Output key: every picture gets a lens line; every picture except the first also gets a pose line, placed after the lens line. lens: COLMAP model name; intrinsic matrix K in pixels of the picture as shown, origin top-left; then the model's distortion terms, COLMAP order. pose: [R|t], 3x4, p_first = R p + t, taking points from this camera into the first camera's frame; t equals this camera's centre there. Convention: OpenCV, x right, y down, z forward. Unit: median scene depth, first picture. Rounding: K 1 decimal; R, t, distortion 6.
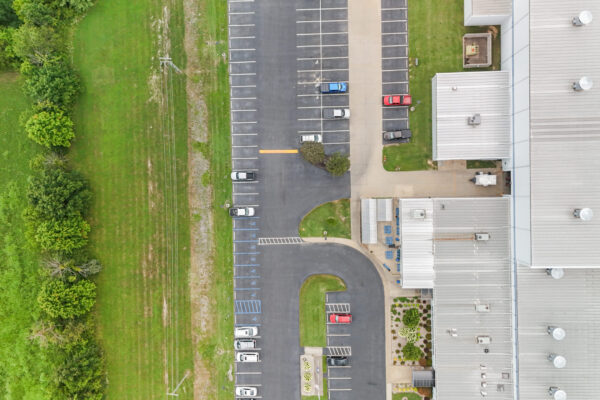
lens RADIAL K [[492.8, 0, 300.0], [0, 492.8, 200.0], [0, 0, 1]] dist [0.076528, -0.071907]
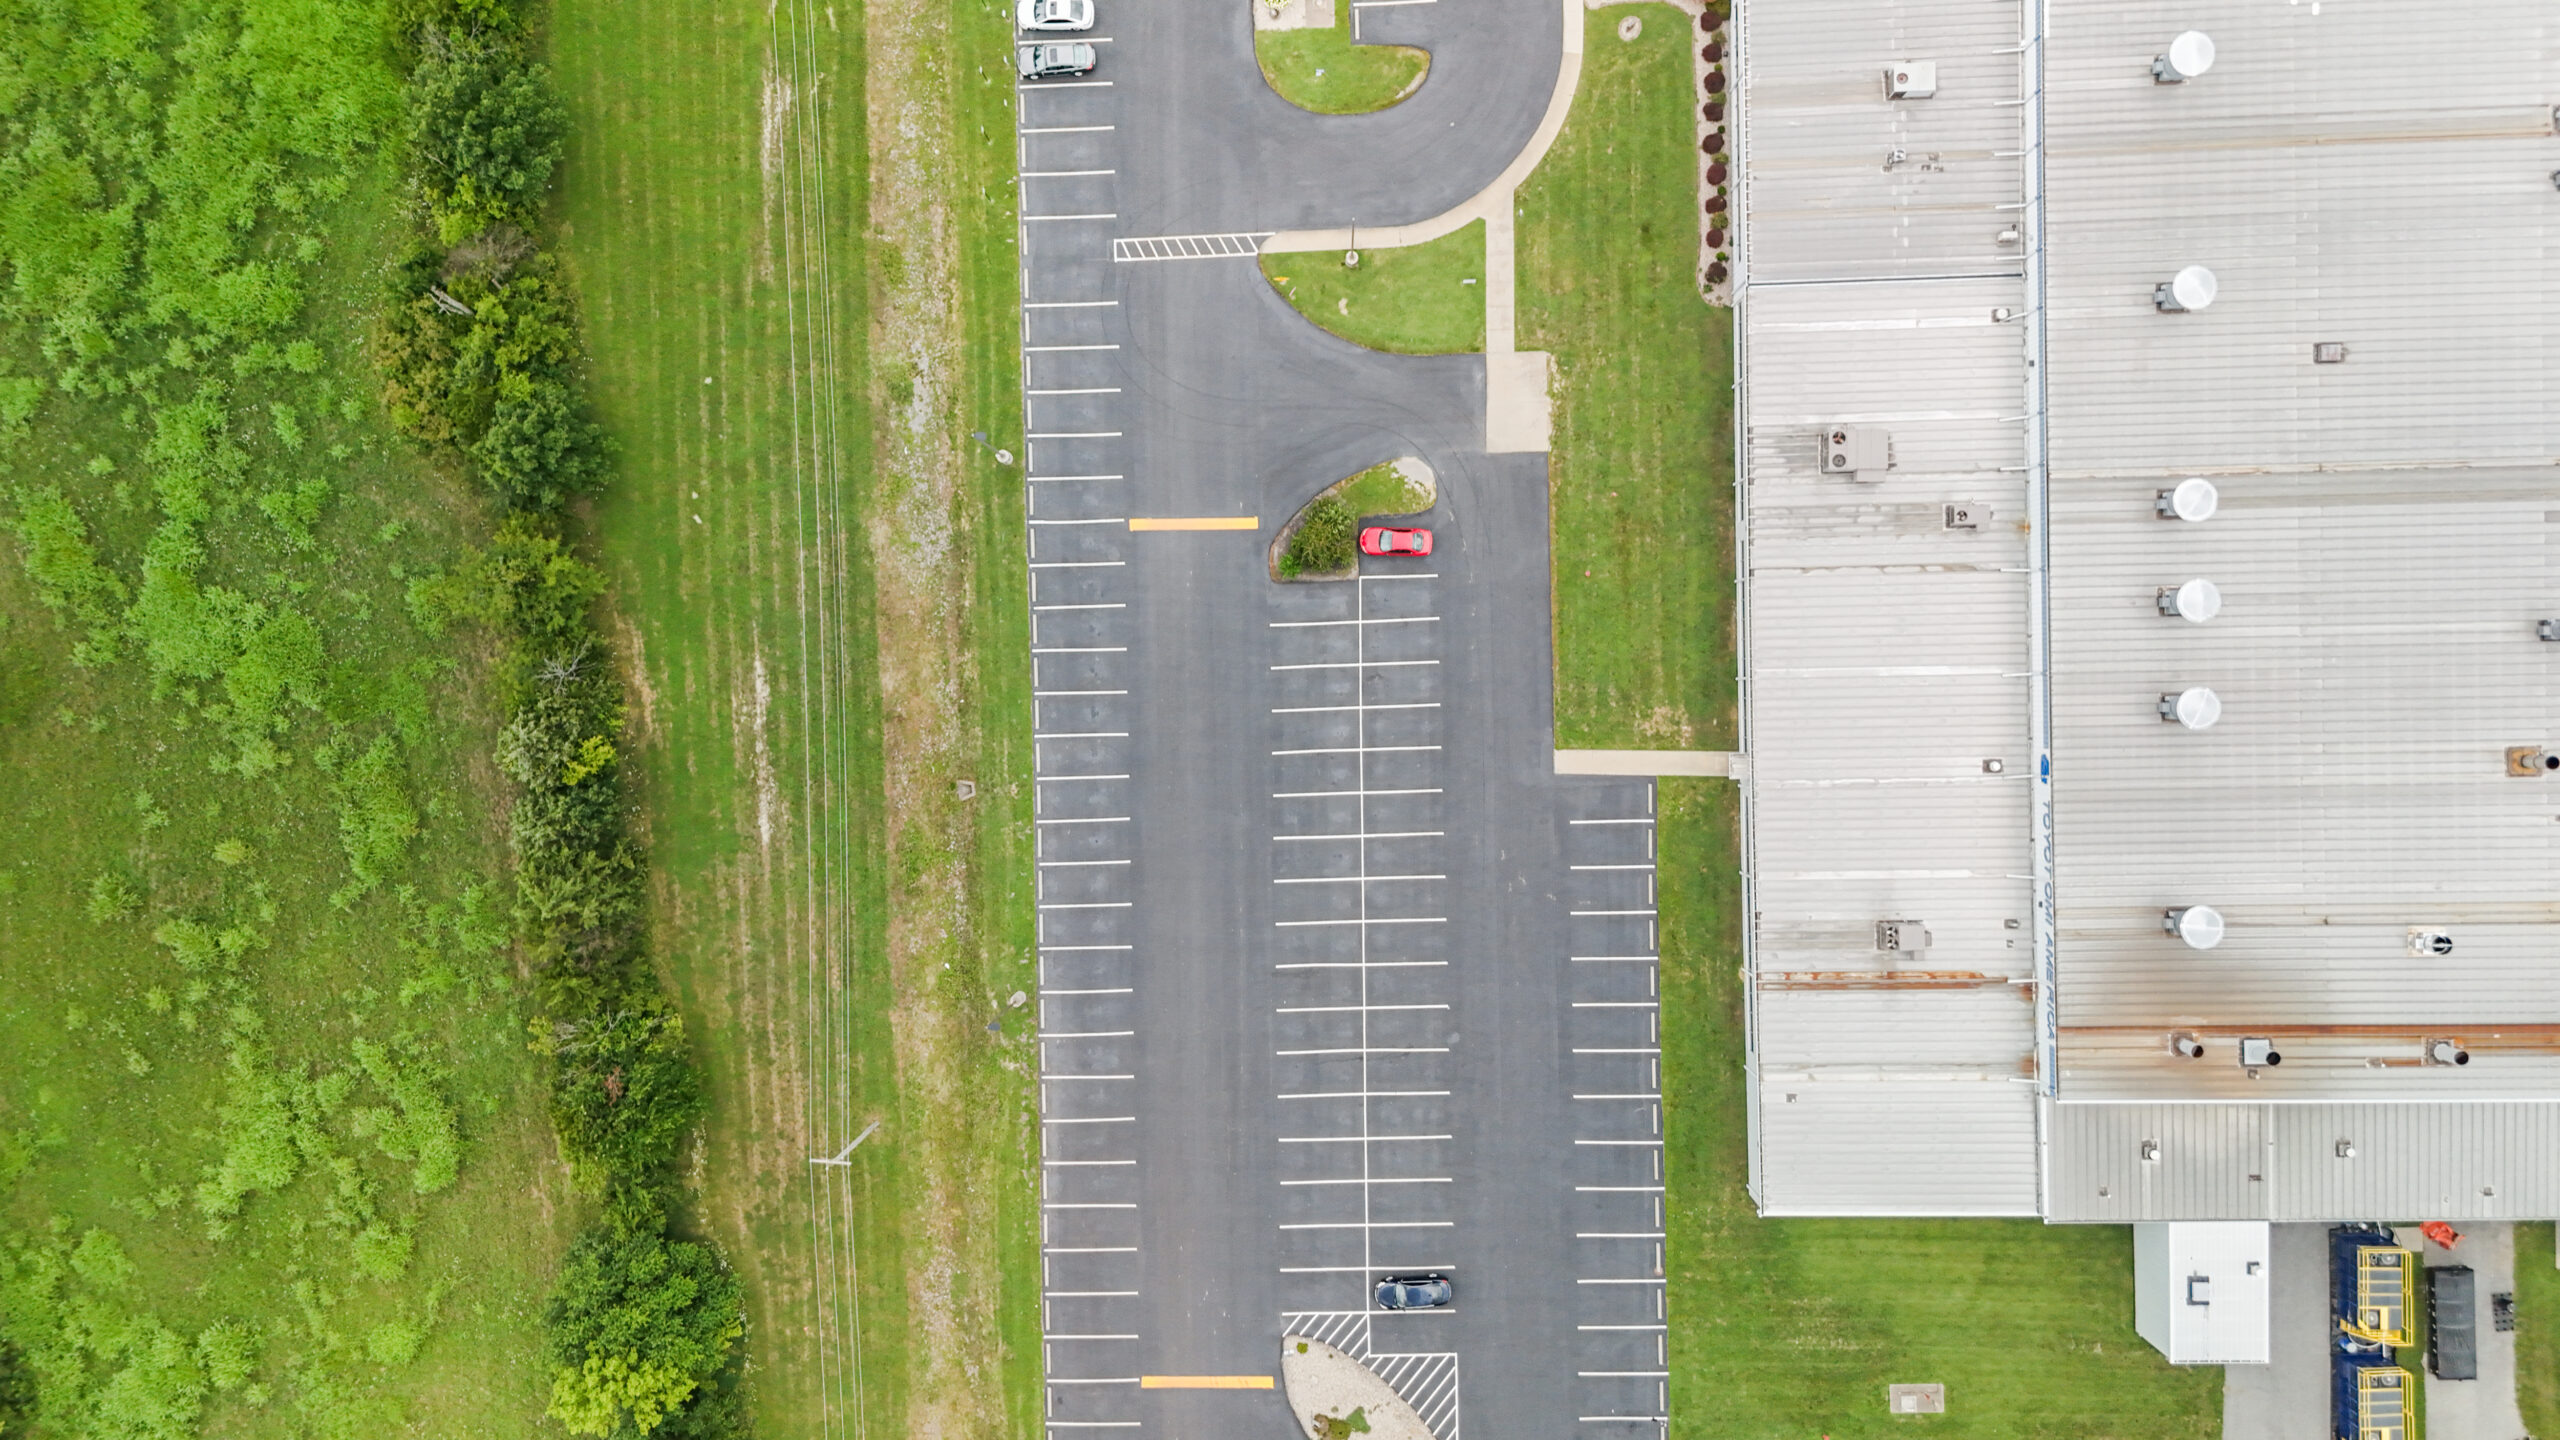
lens RADIAL K [[1796.9, 0, 1270.8], [0, 1796.9, 708.3], [0, 0, 1]] dist [0.070854, -0.057796]
pose [[0.999996, -0.001163, 0.002578, 0.008157], [0.001168, 0.999997, -0.002125, 0.777984], [-0.002575, 0.002128, 0.999994, -0.004941]]
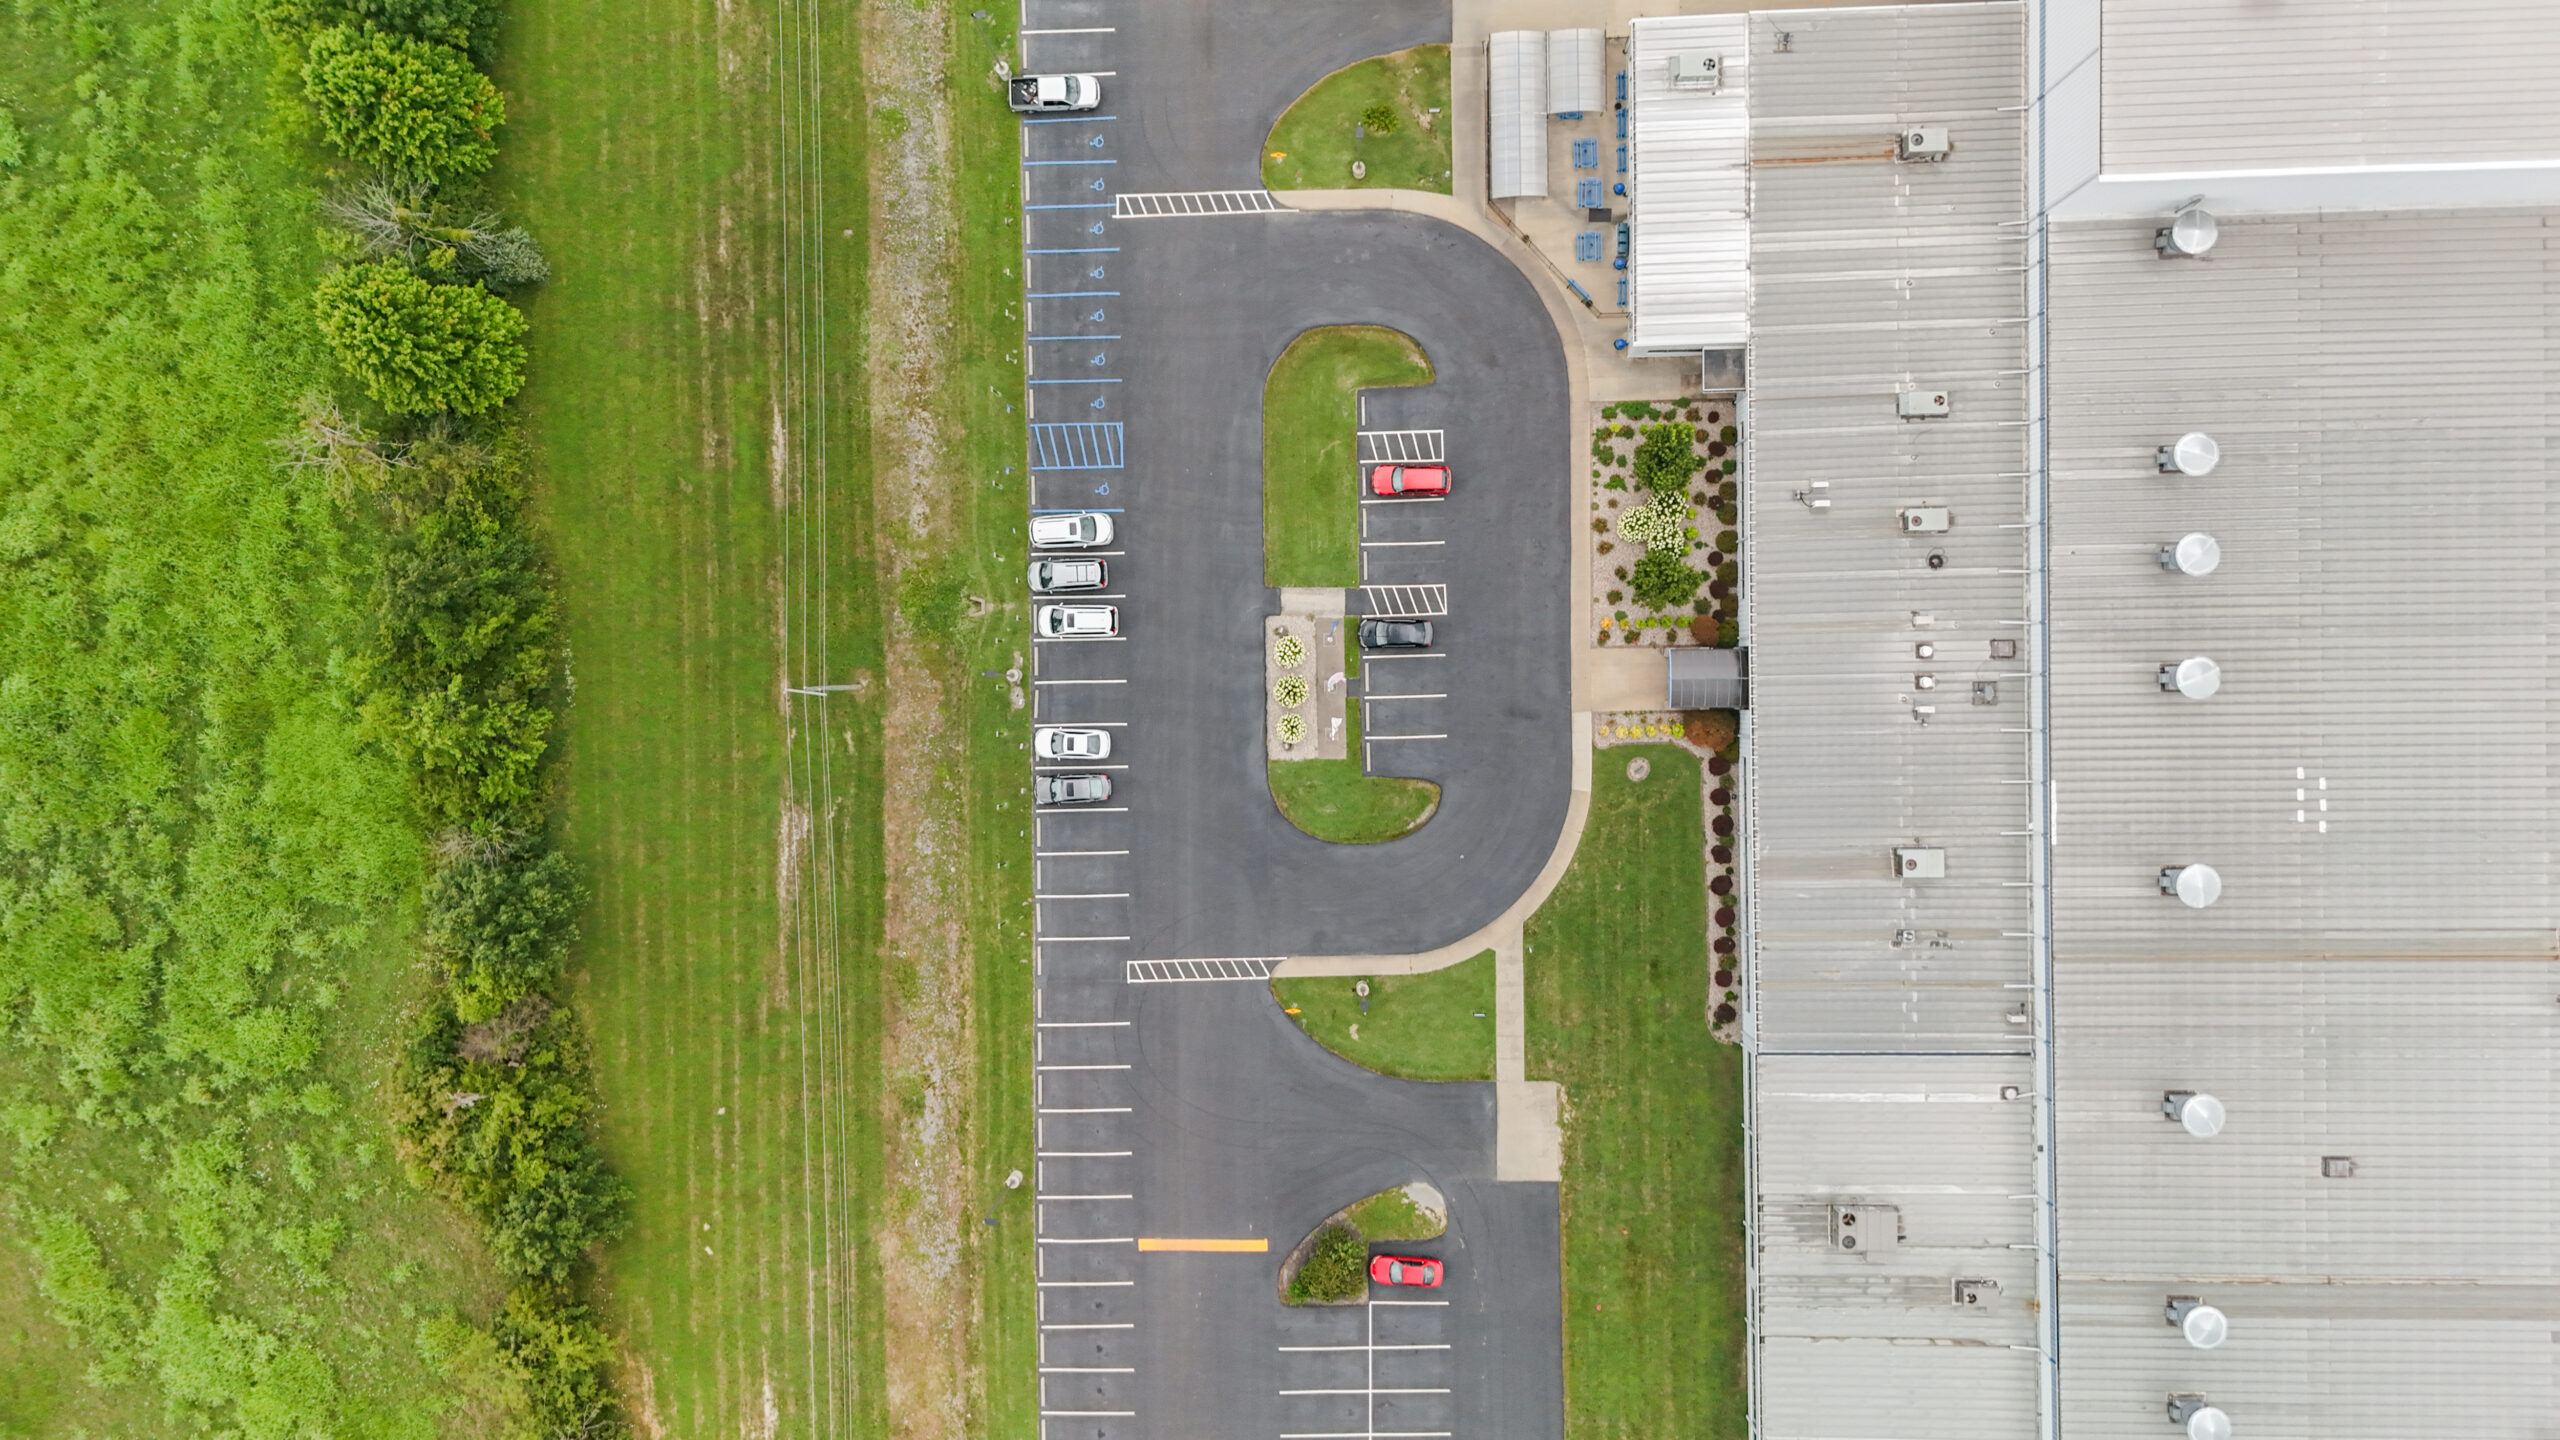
lens RADIAL K [[1779.9, 0, 1276.2], [0, 1779.9, 725.5], [0, 0, 1]] dist [0.072481, -0.059967]
pose [[0.999988, 0.004470, 0.001955, 0.004809], [-0.004470, 0.999990, 0.000333, 0.376206], [-0.001953, -0.000341, 0.999998, -0.000564]]
